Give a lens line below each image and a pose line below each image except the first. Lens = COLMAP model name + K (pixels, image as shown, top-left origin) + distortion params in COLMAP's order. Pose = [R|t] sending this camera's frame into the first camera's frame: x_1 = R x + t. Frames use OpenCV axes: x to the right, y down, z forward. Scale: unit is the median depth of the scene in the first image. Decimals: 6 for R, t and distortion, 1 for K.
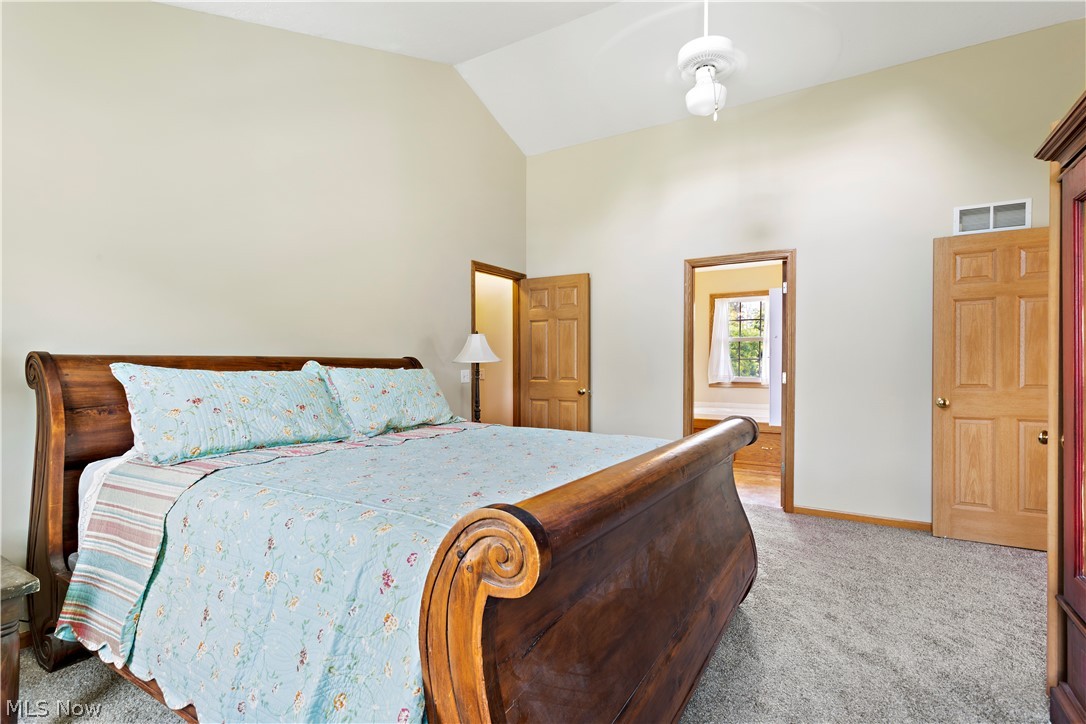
lens RADIAL K [[529.3, 0, 543.3], [0, 529.3, 352.1], [0, 0, 1]] dist [0.003068, 0.000232]
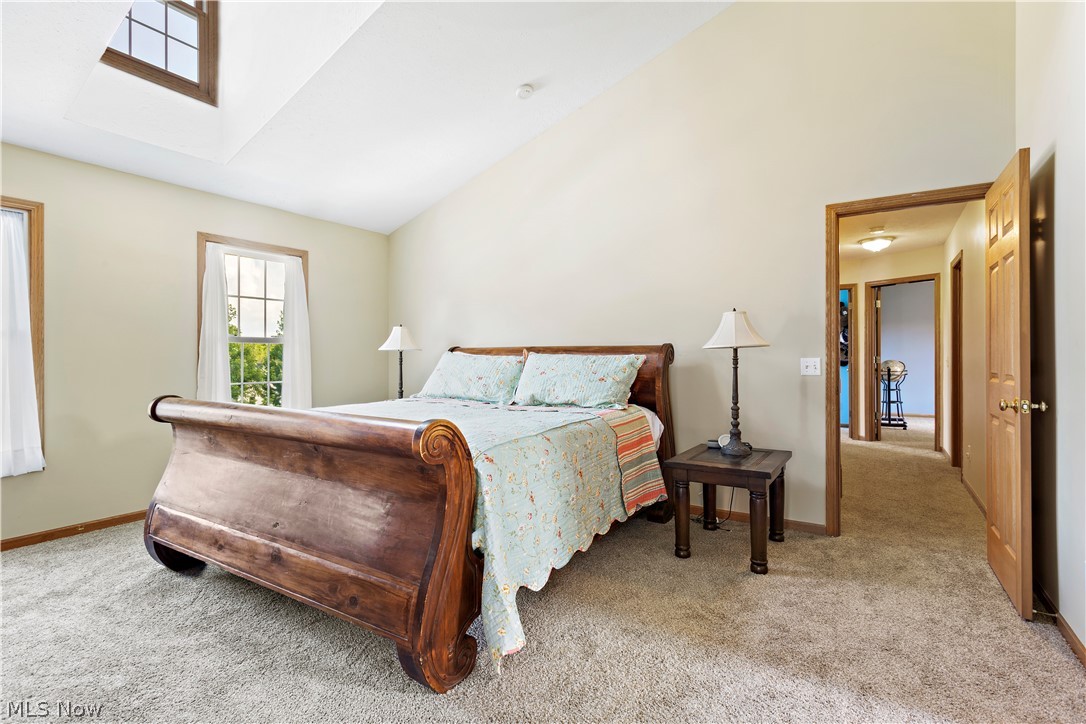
lens RADIAL K [[529.3, 0, 543.3], [0, 529.3, 352.1], [0, 0, 1]] dist [0.003068, 0.000232]
pose [[-0.021434, 0.002649, -0.999767, 0.889944], [0.025272, 0.999678, 0.002107, 0.021161], [0.999451, -0.025221, -0.021494, 0.947444]]
